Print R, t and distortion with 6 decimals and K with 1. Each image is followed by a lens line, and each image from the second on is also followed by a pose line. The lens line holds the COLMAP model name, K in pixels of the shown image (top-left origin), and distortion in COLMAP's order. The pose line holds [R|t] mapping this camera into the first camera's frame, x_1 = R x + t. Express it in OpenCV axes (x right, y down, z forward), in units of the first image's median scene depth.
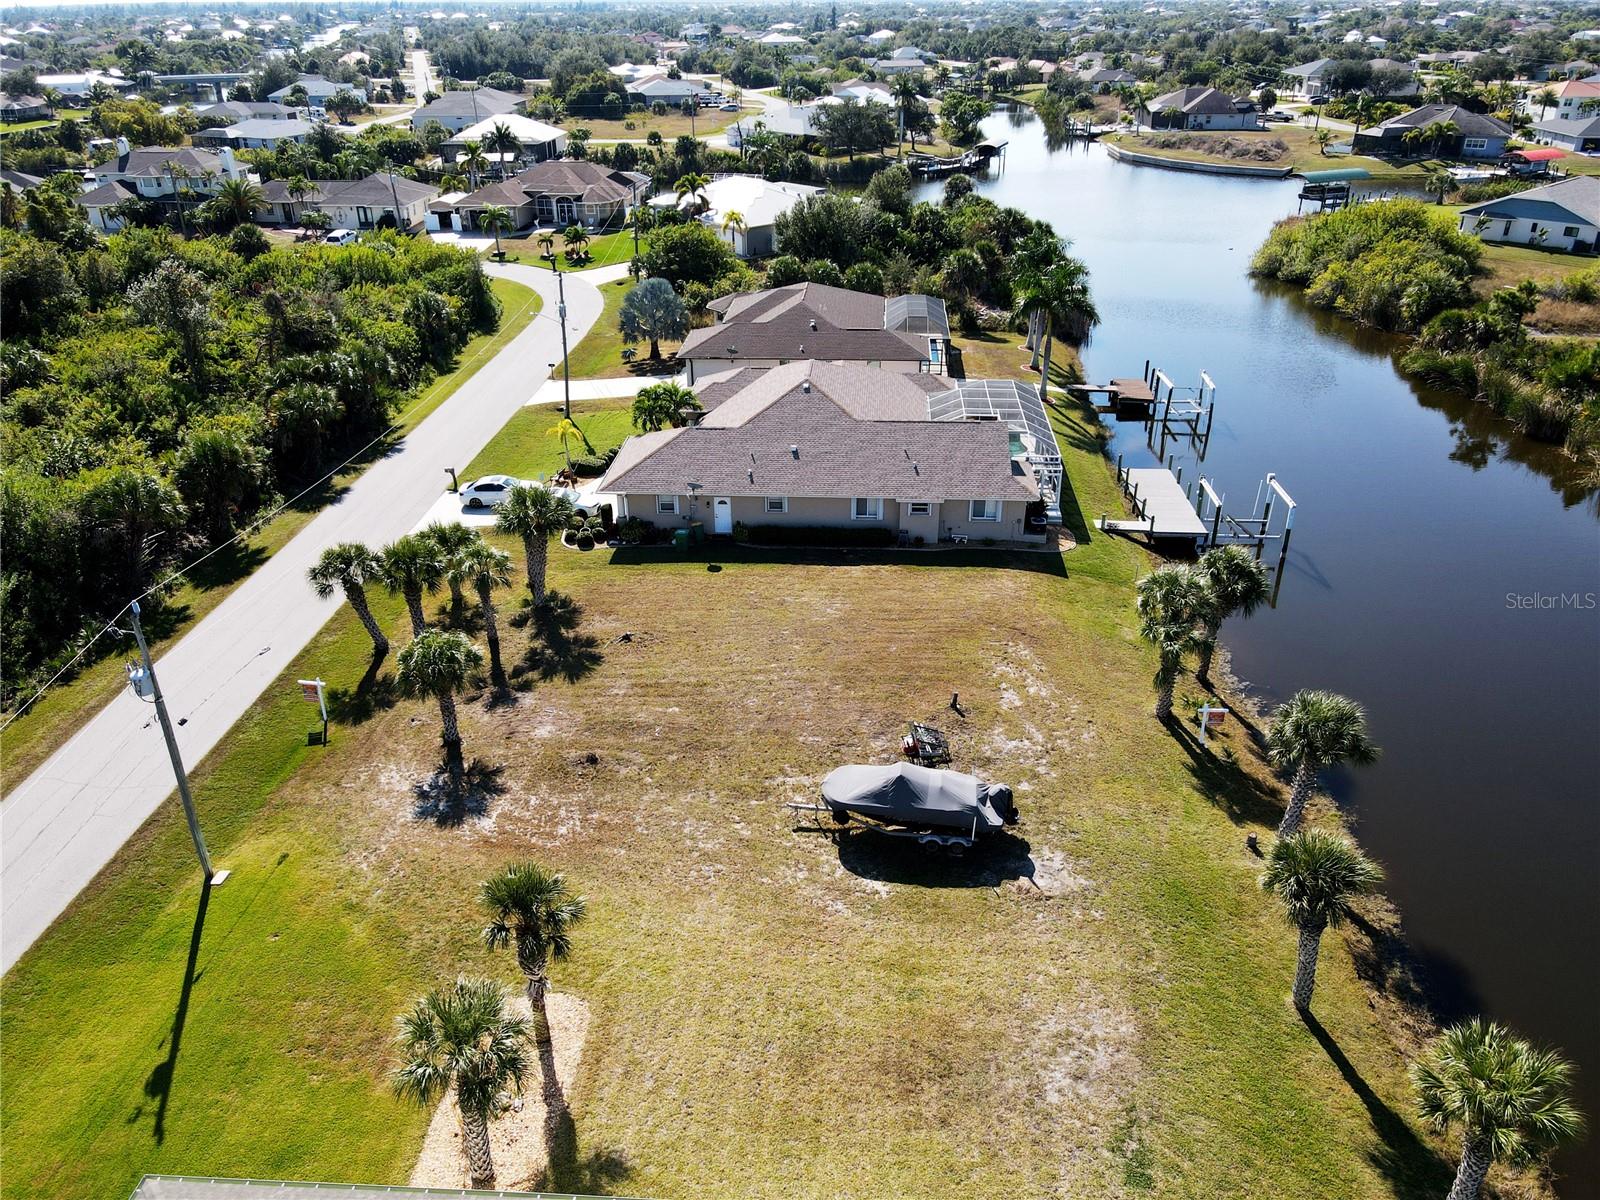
lens RADIAL K [[1172.1, 0, 799.2], [0, 1172.1, 611.1], [0, 0, 1]] dist [0.001964, 0.029022]
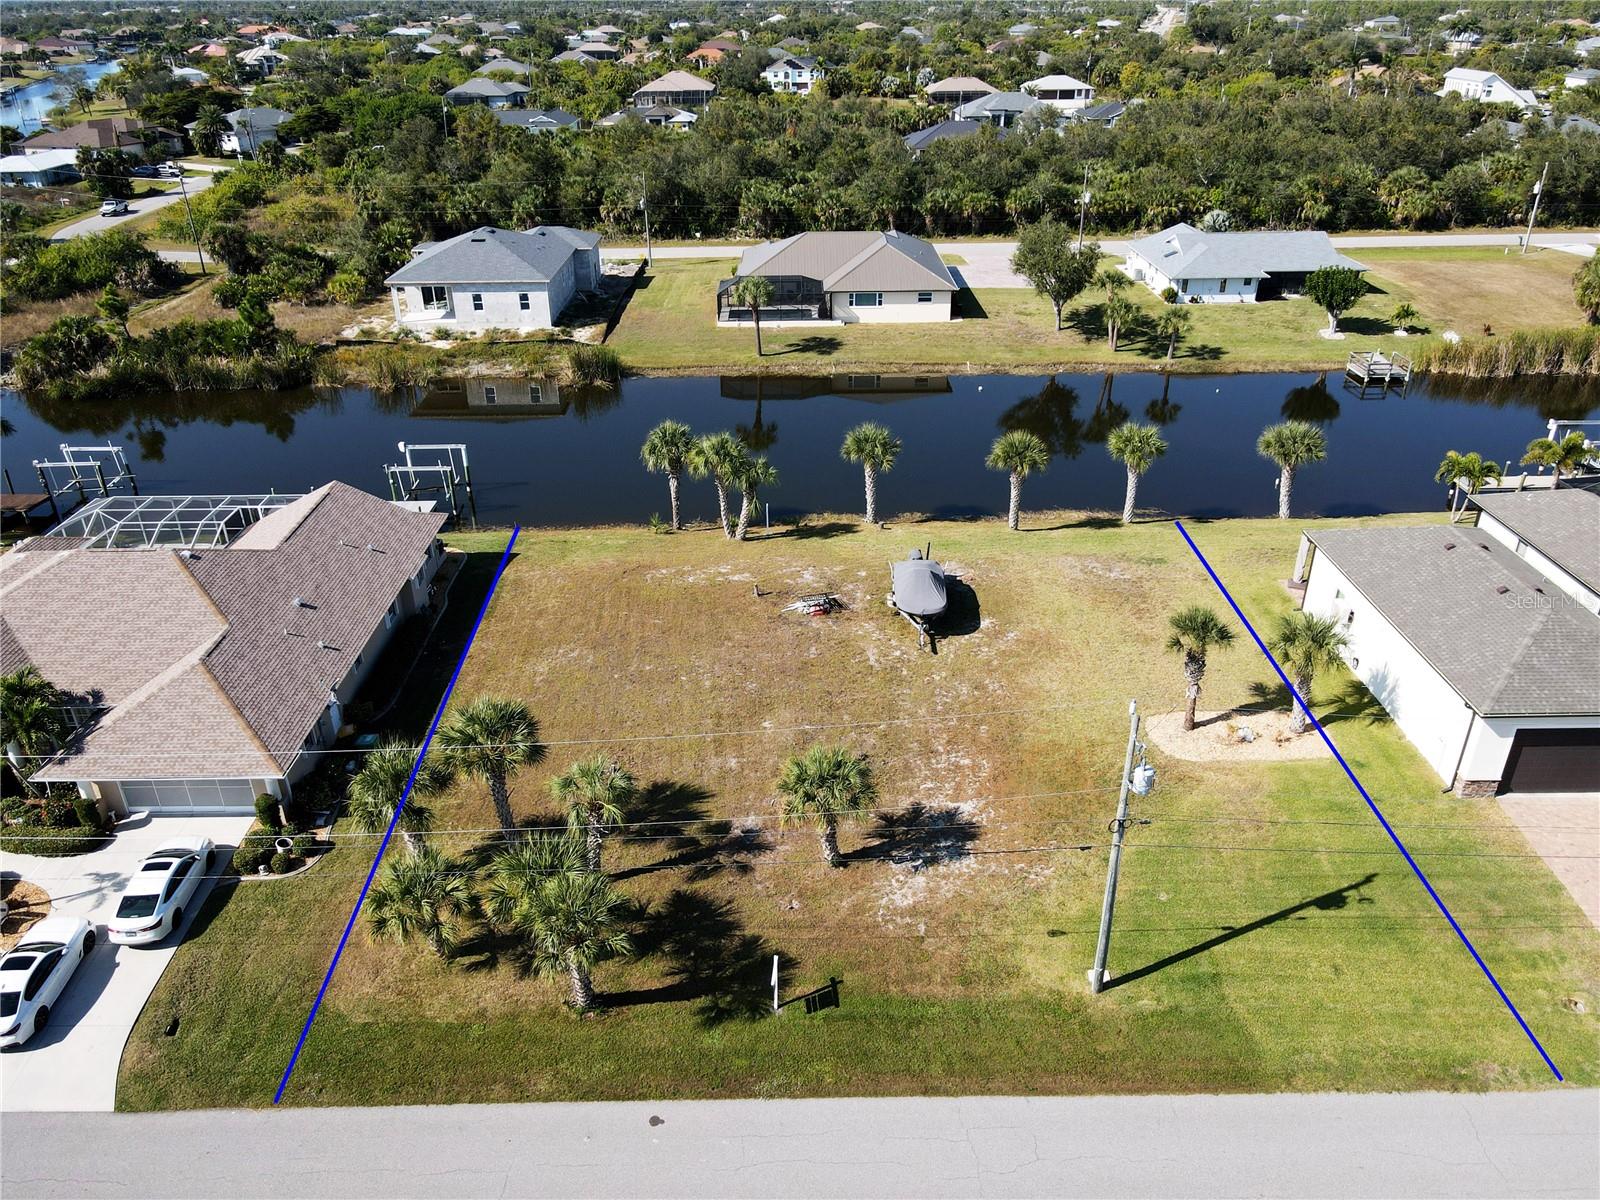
lens RADIAL K [[1179.1, 0, 800.0], [0, 1179.1, 600.0], [0, 0, 1]] dist [-0.007812, 0.042178]
pose [[-0.079030, -0.450587, 0.889228, -0.859481], [0.472633, 0.768452, 0.431393, -0.377365], [-0.877708, 0.454372, 0.152232, 0.684725]]
